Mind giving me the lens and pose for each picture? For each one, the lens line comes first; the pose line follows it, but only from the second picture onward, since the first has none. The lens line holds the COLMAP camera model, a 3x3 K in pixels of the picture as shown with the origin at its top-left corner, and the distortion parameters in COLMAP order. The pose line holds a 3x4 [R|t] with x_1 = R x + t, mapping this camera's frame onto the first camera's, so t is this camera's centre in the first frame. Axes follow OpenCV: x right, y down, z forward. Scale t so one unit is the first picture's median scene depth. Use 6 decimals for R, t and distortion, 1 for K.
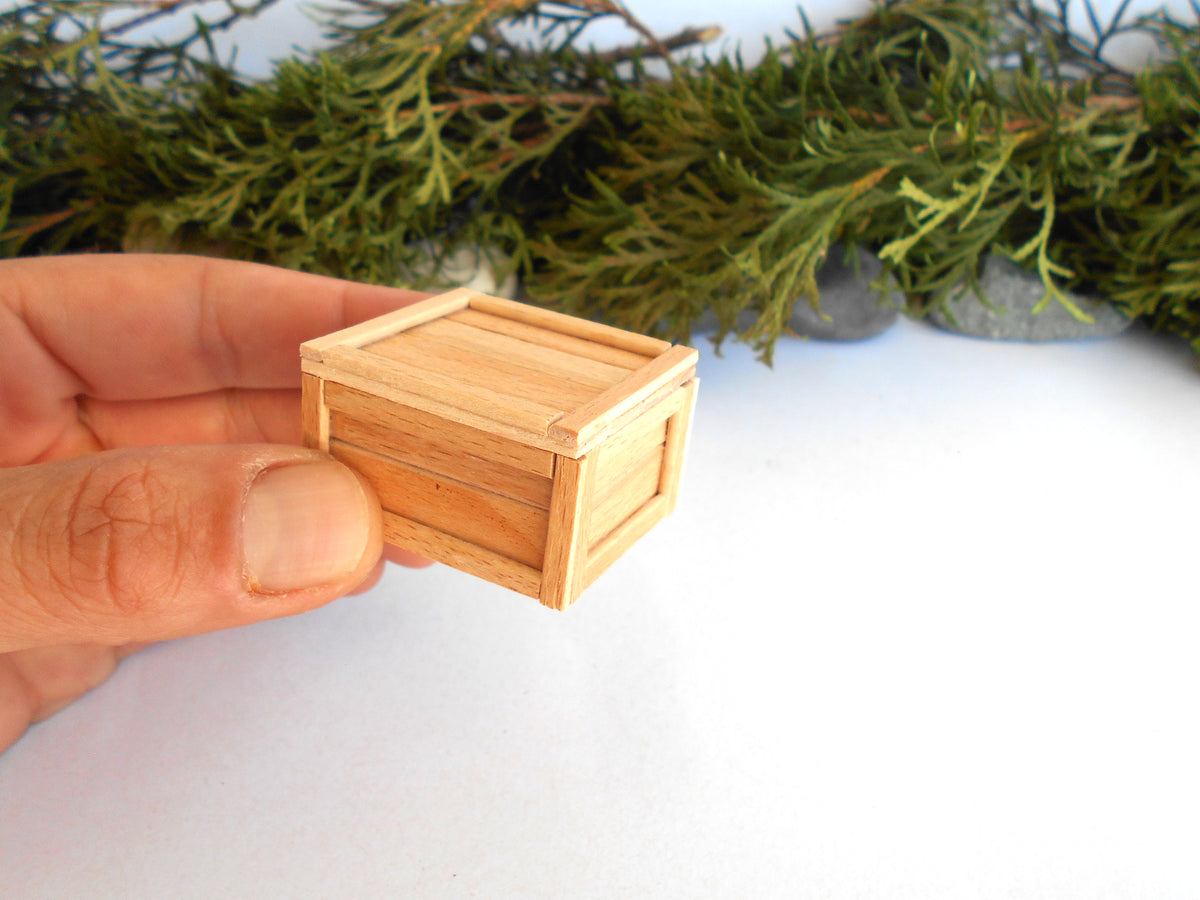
lens RADIAL K [[1035.0, 0, 604.0], [0, 1035.0, 446.8], [0, 0, 1]] dist [-0.023870, 0.026026]
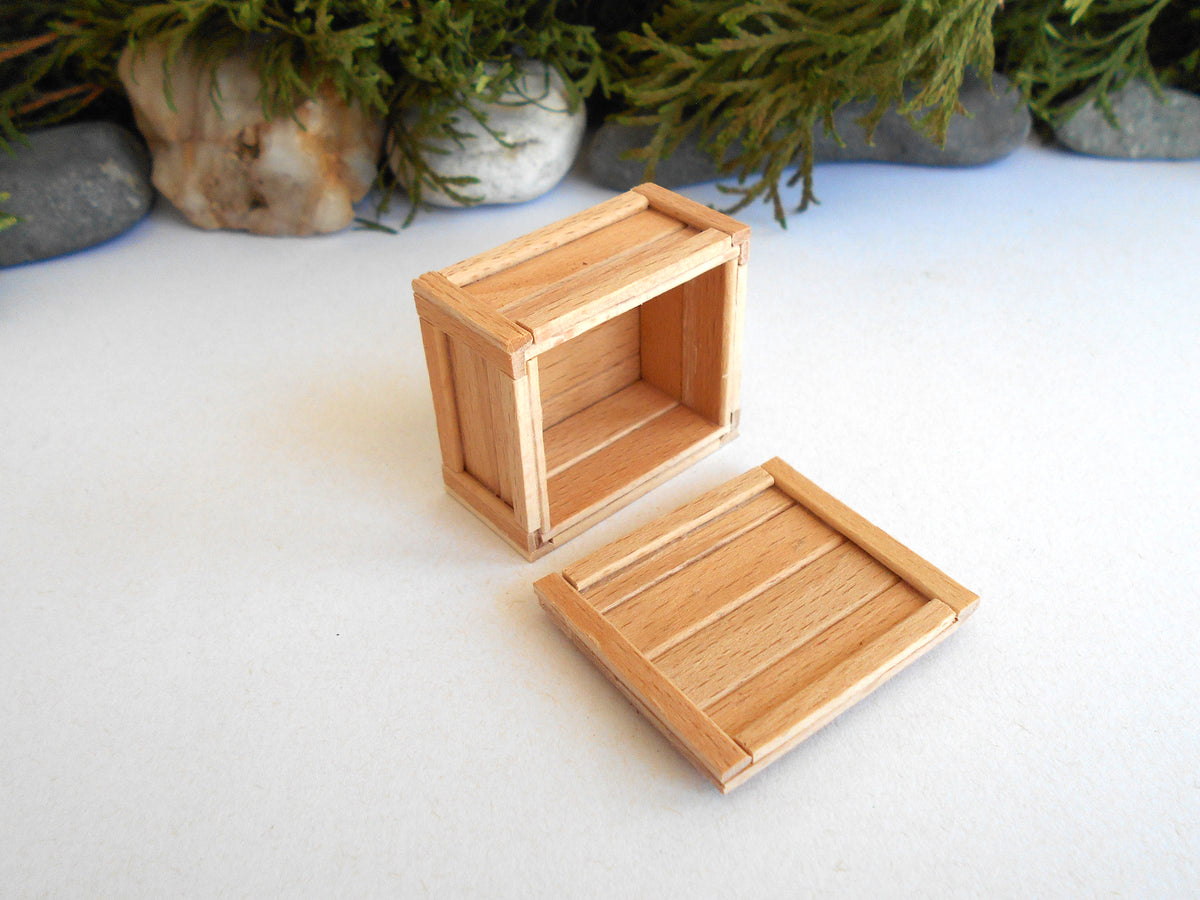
lens RADIAL K [[1035.0, 0, 605.5], [0, 1035.0, 443.8], [0, 0, 1]] dist [-0.023870, 0.026026]
pose [[0.996786, -0.046648, 0.065127, -0.158482], [0.047887, 0.998698, -0.017604, 0.150829], [-0.064221, 0.020667, 0.997722, 0.169836]]
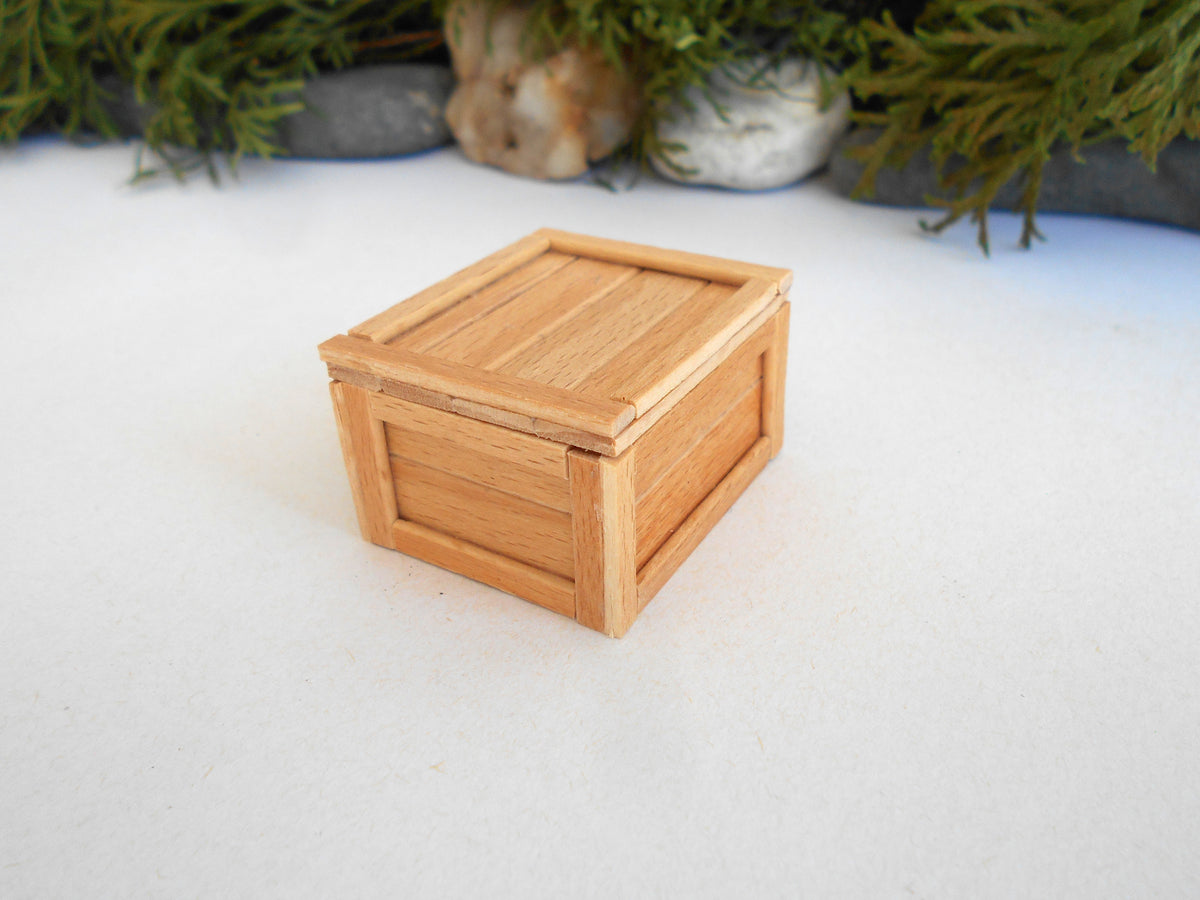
lens RADIAL K [[1035.0, 0, 602.6], [0, 1035.0, 442.7], [0, 0, 1]] dist [-0.023870, 0.026026]
pose [[0.896805, 0.240525, -0.371333, 0.120580], [-0.280868, 0.958005, -0.057792, 0.216035], [0.341838, 0.156123, 0.926700, 0.250435]]
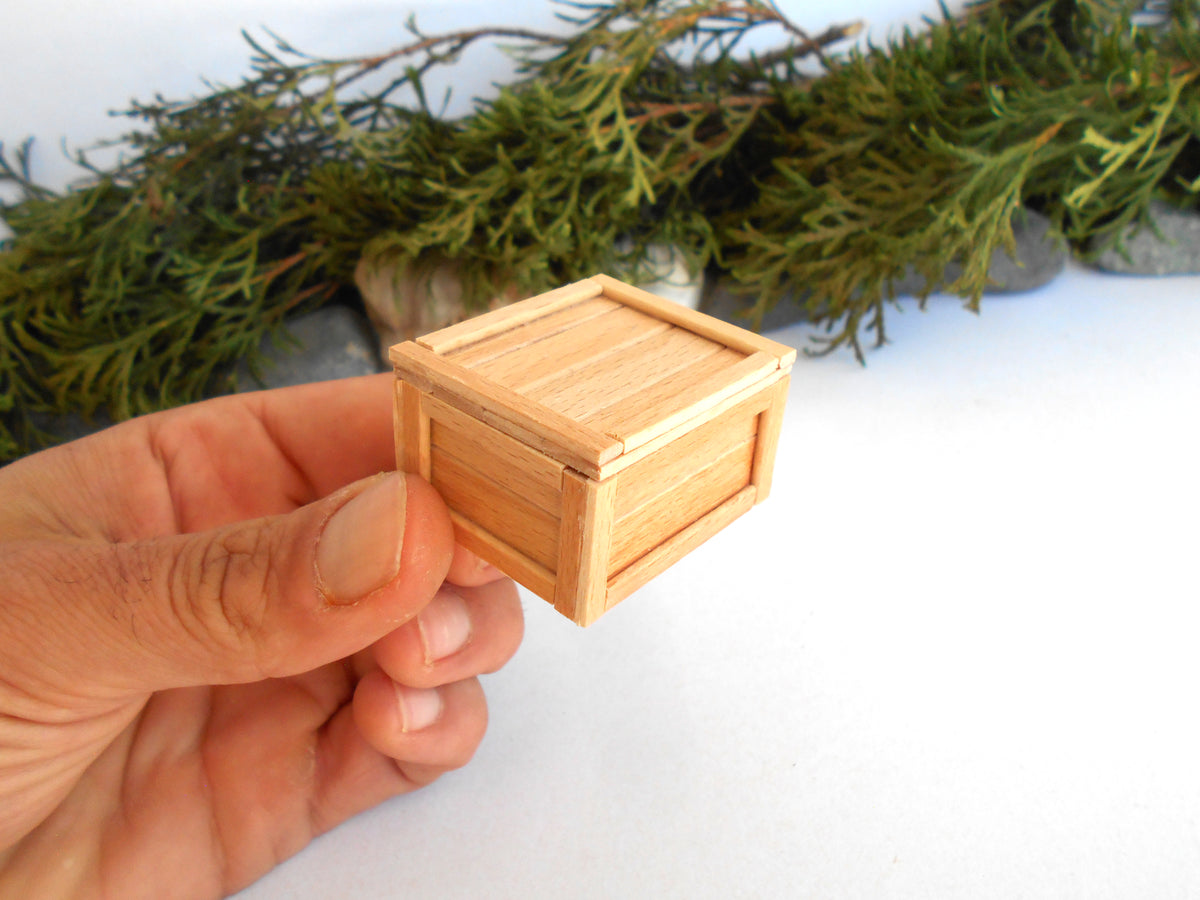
lens RADIAL K [[1035.0, 0, 605.9], [0, 1035.0, 443.6], [0, 0, 1]] dist [-0.023870, 0.026026]
pose [[0.993034, -0.102669, -0.057806, -0.164402], [0.100827, 0.994325, -0.033945, 0.053275], [0.060963, 0.027880, 0.997751, -0.104966]]
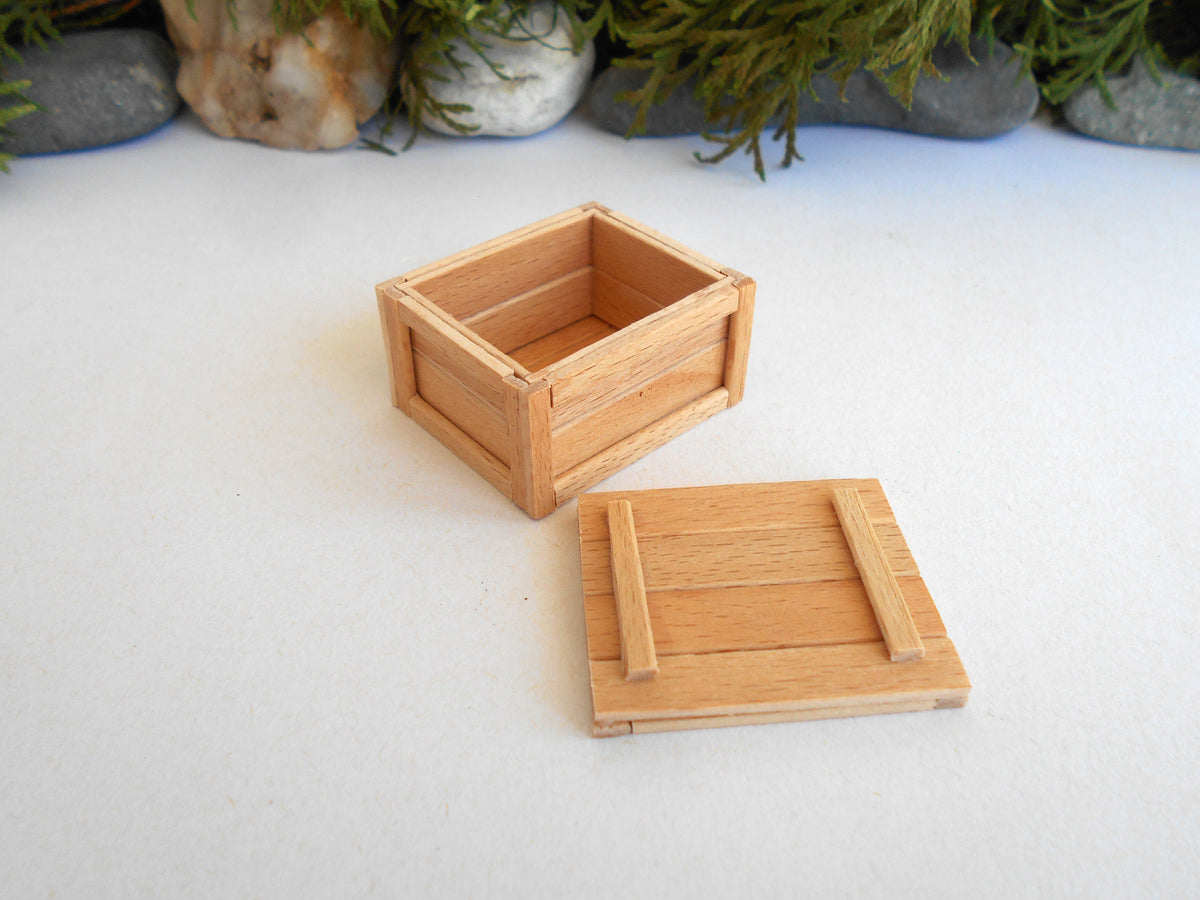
lens RADIAL K [[1035.0, 0, 604.9], [0, 1035.0, 445.5], [0, 0, 1]] dist [-0.023870, 0.026026]
pose [[0.998293, 0.057387, -0.010828, -0.055076], [-0.057307, 0.998328, 0.007521, 0.189526], [0.011242, -0.006888, 0.999913, 0.136204]]
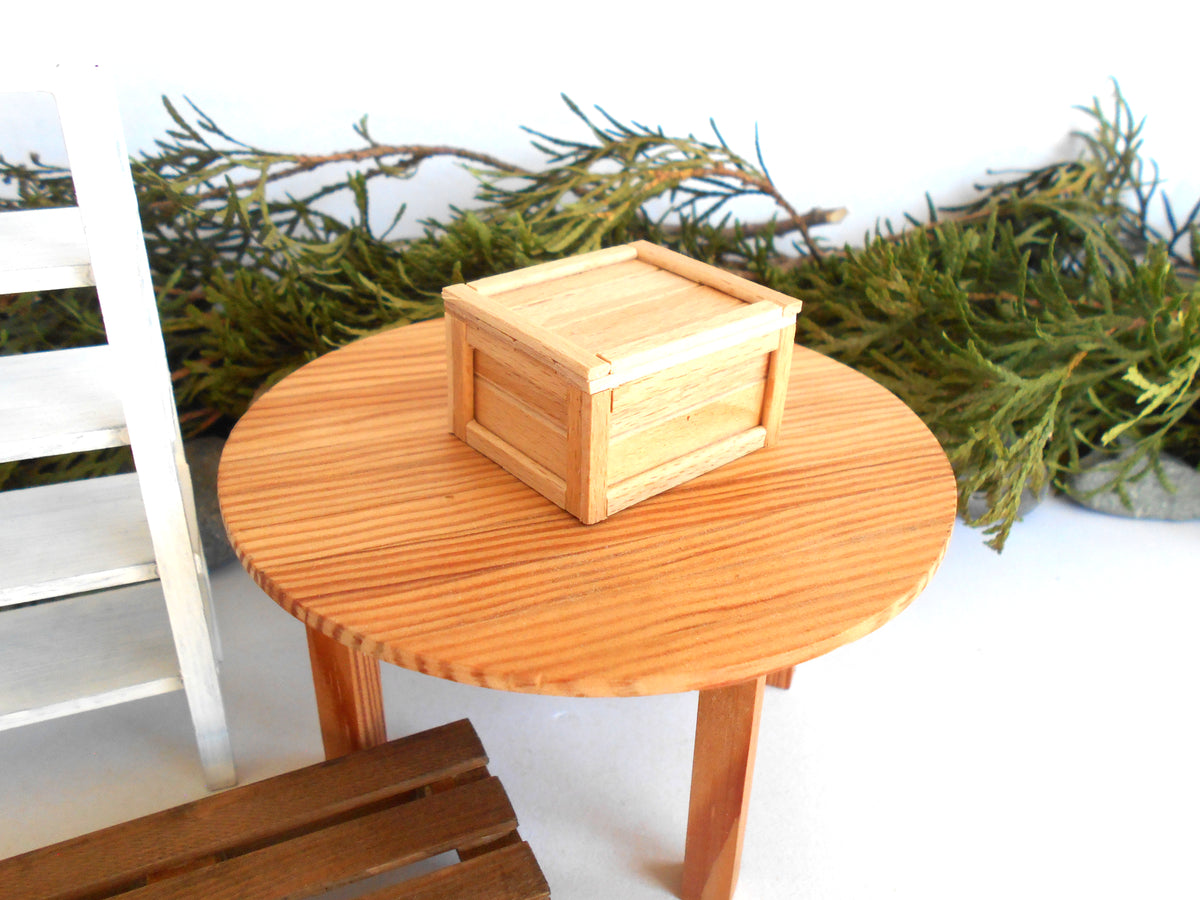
lens RADIAL K [[1035.0, 0, 603.6], [0, 1035.0, 445.4], [0, 0, 1]] dist [-0.023870, 0.026026]
pose [[0.991745, 0.014086, 0.127447, -0.297011], [0.005438, 0.988433, -0.151560, -0.027382], [-0.128107, 0.151002, 0.980197, 0.079712]]
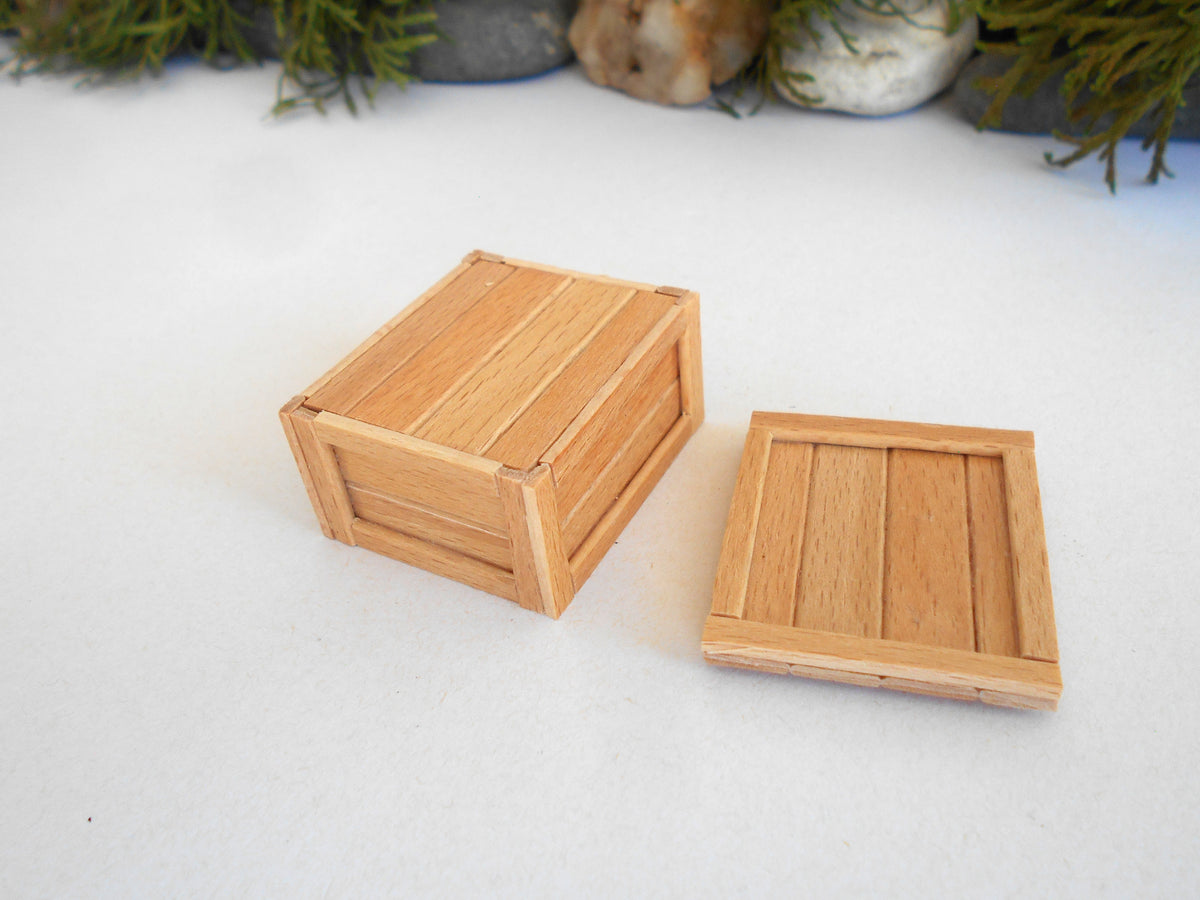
lens RADIAL K [[1035.0, 0, 600.4], [0, 1035.0, 444.0], [0, 0, 1]] dist [-0.023870, 0.026026]
pose [[0.864343, 0.294328, -0.407778, 0.097125], [-0.283249, 0.954921, 0.088860, 0.180637], [0.415550, 0.038697, 0.908747, 0.173558]]
